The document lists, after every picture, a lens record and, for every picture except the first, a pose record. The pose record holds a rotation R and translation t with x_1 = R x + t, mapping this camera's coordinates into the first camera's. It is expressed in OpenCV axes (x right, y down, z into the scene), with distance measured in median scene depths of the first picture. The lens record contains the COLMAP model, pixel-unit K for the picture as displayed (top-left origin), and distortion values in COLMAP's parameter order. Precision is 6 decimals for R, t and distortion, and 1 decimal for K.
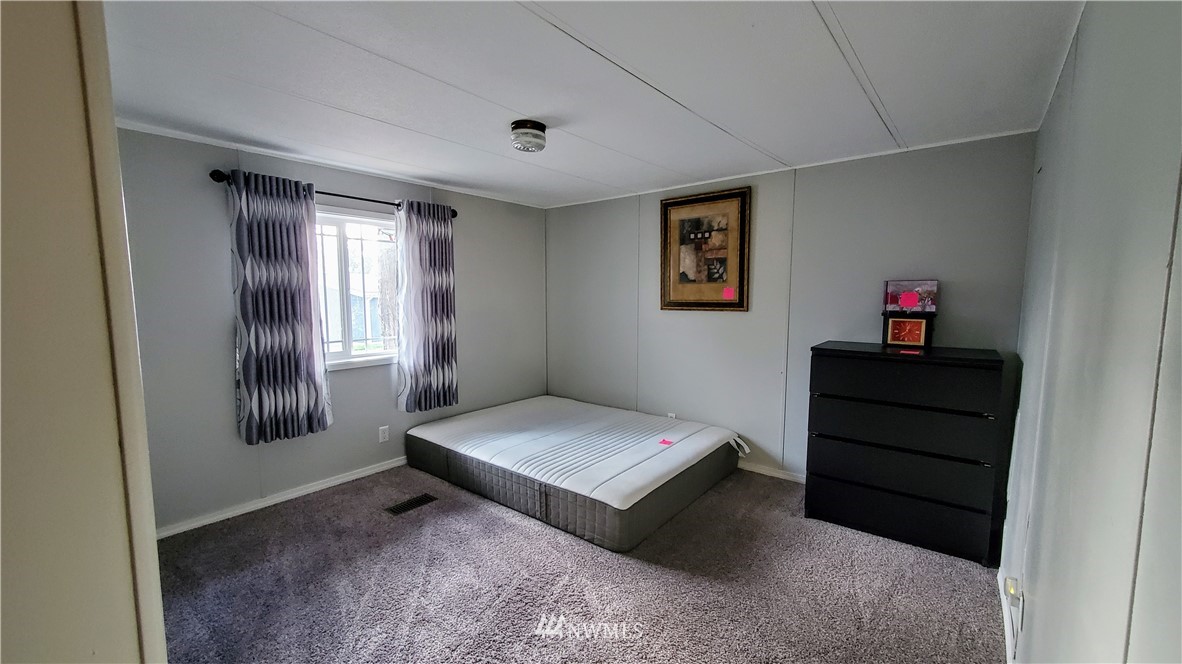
lens RADIAL K [[468.5, 0, 593.4], [0, 468.5, 336.1], [0, 0, 1]] dist [0.002582, -0.000088]
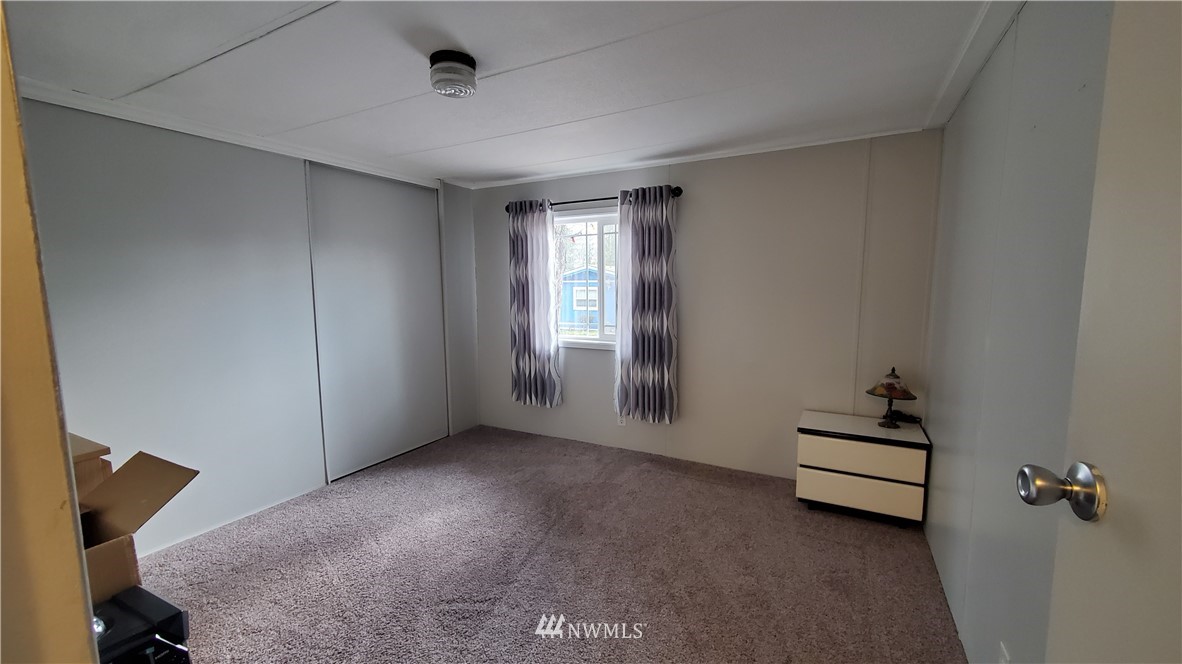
lens RADIAL K [[468.5, 0, 593.4], [0, 468.5, 336.1], [0, 0, 1]] dist [0.002582, -0.000088]
pose [[0.195977, 0.103108, -0.975173, 0.588005], [-0.088136, 0.992284, 0.087205, -0.064665], [0.976640, 0.068858, 0.203552, 0.756740]]
